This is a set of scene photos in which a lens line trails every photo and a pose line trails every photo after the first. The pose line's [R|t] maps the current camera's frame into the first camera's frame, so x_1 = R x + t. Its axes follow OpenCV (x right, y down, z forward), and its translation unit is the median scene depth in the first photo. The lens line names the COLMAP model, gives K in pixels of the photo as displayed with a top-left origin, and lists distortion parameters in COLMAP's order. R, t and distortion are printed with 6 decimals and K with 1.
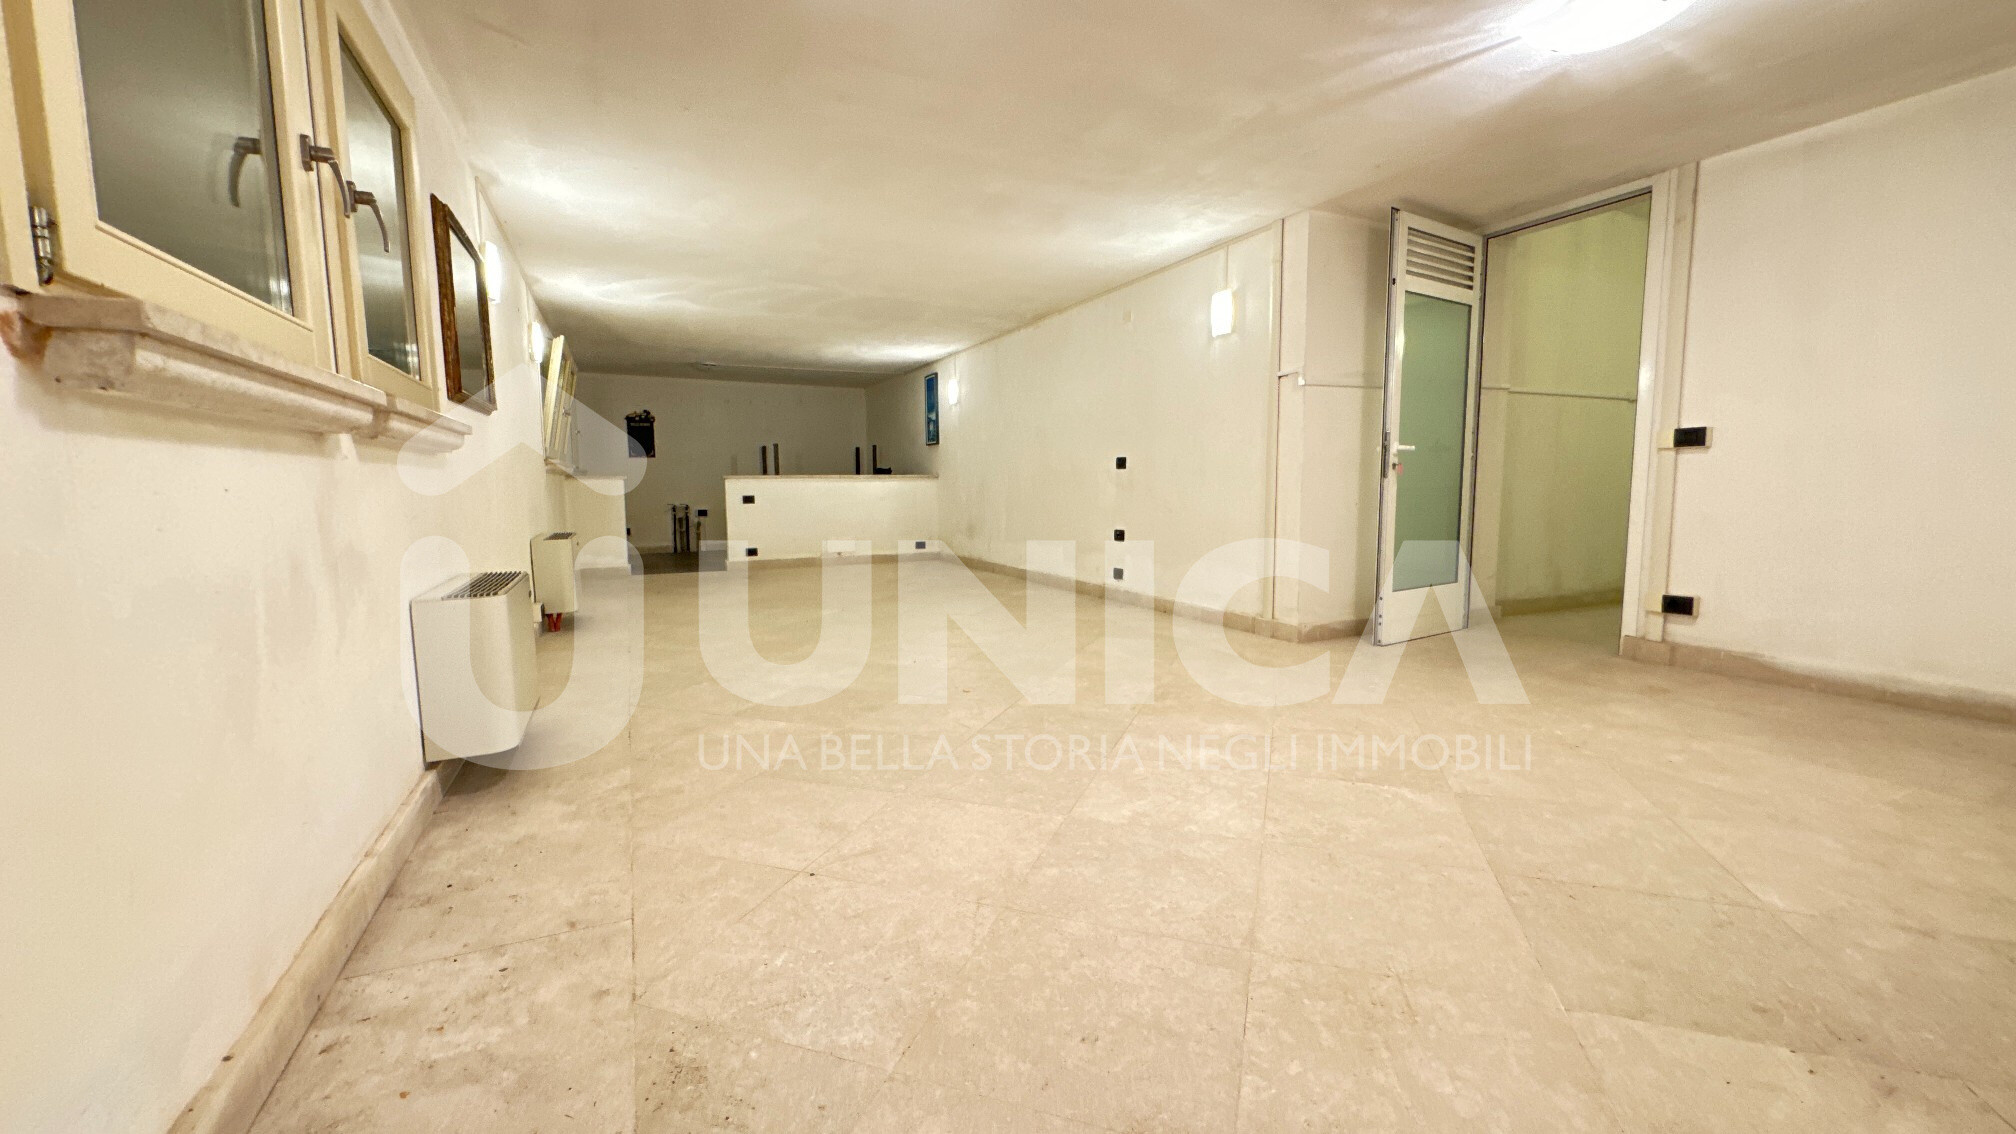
lens RADIAL K [[799.9, 0, 1010.7], [0, 799.9, 566.0], [0, 0, 1]] dist [-0.008490, 0.001038]
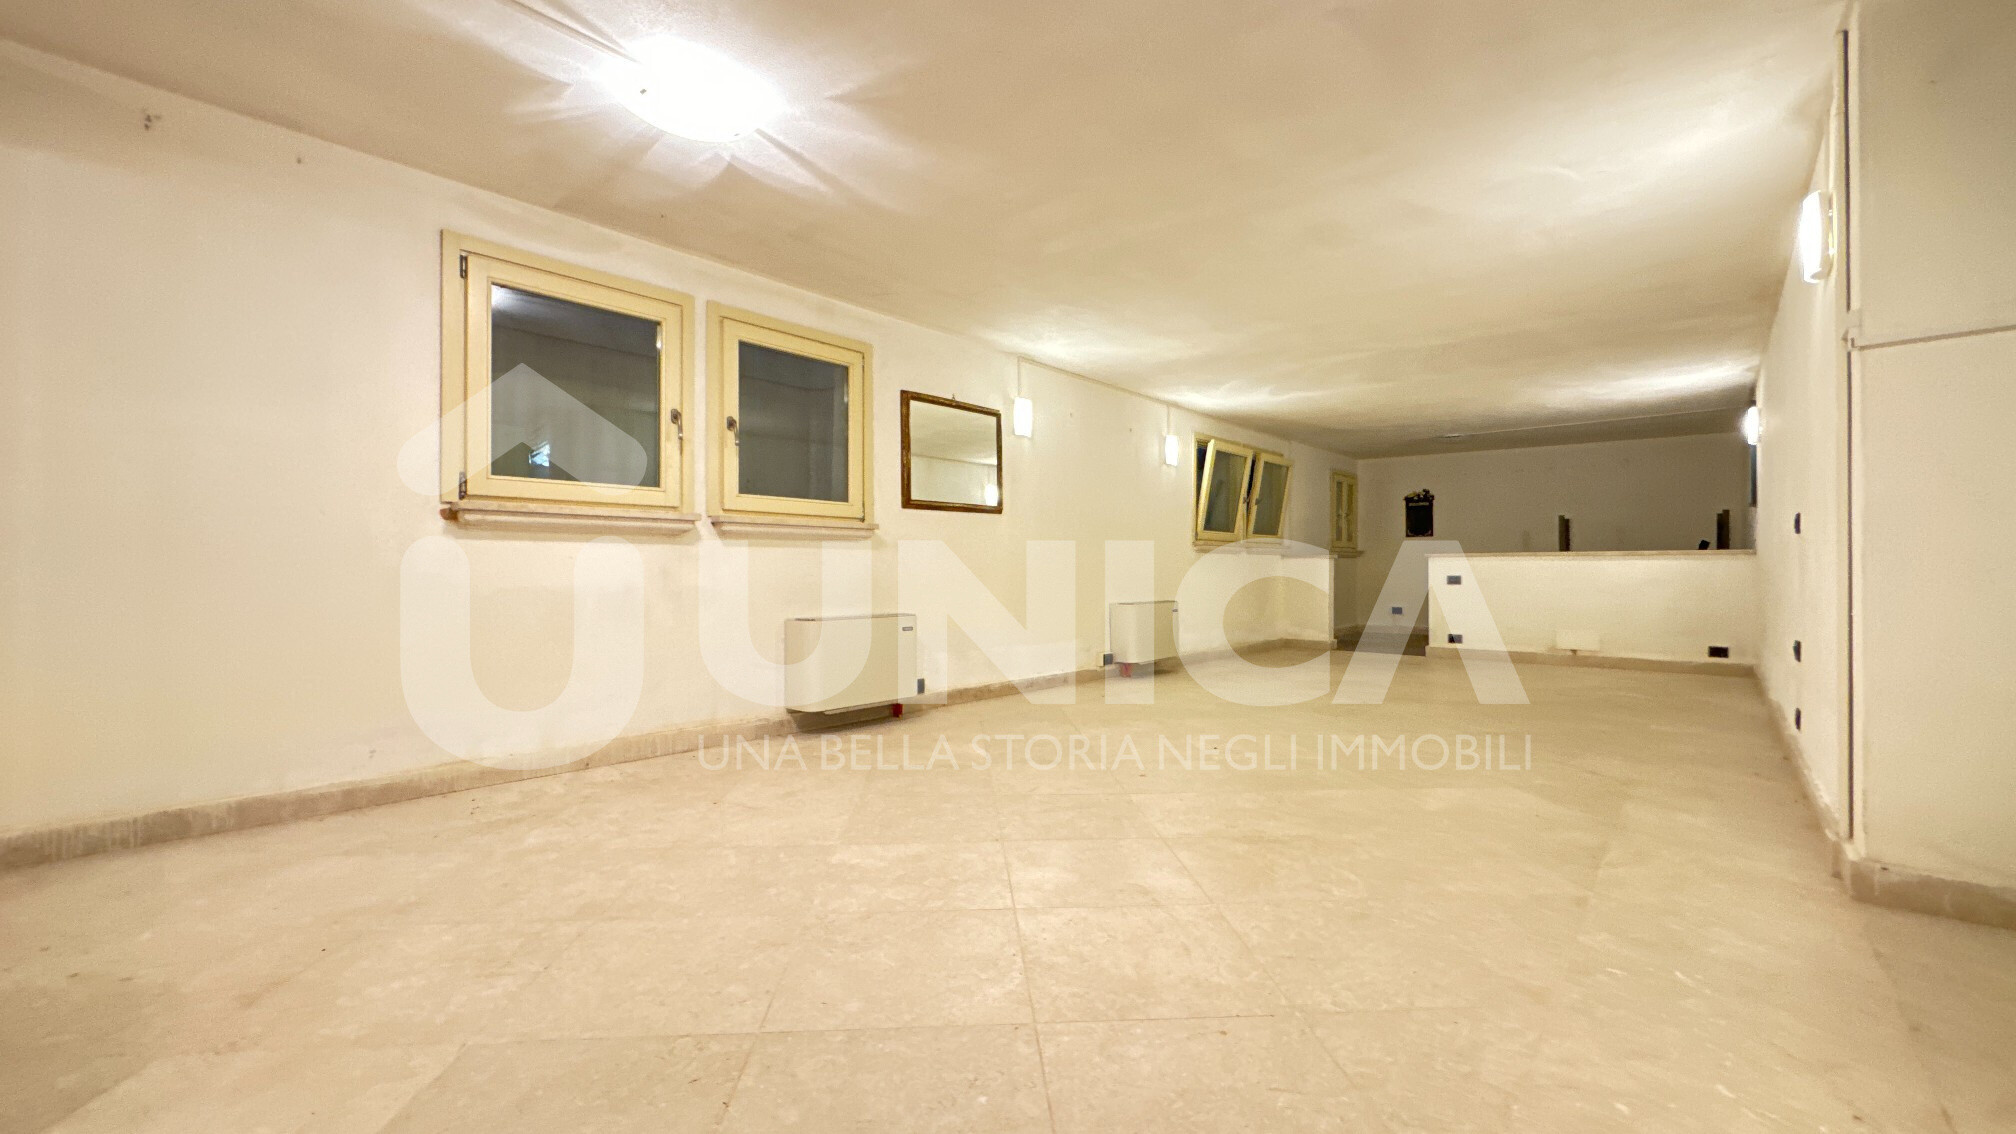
lens RADIAL K [[799.9, 0, 1021.7], [0, 799.9, 570.7], [0, 0, 1]] dist [-0.008490, 0.001038]
pose [[0.412396, 0.012551, -0.910918, 1.328845], [-0.099007, 0.994600, -0.031119, -0.074559], [0.905609, 0.103021, 0.411411, 0.793987]]
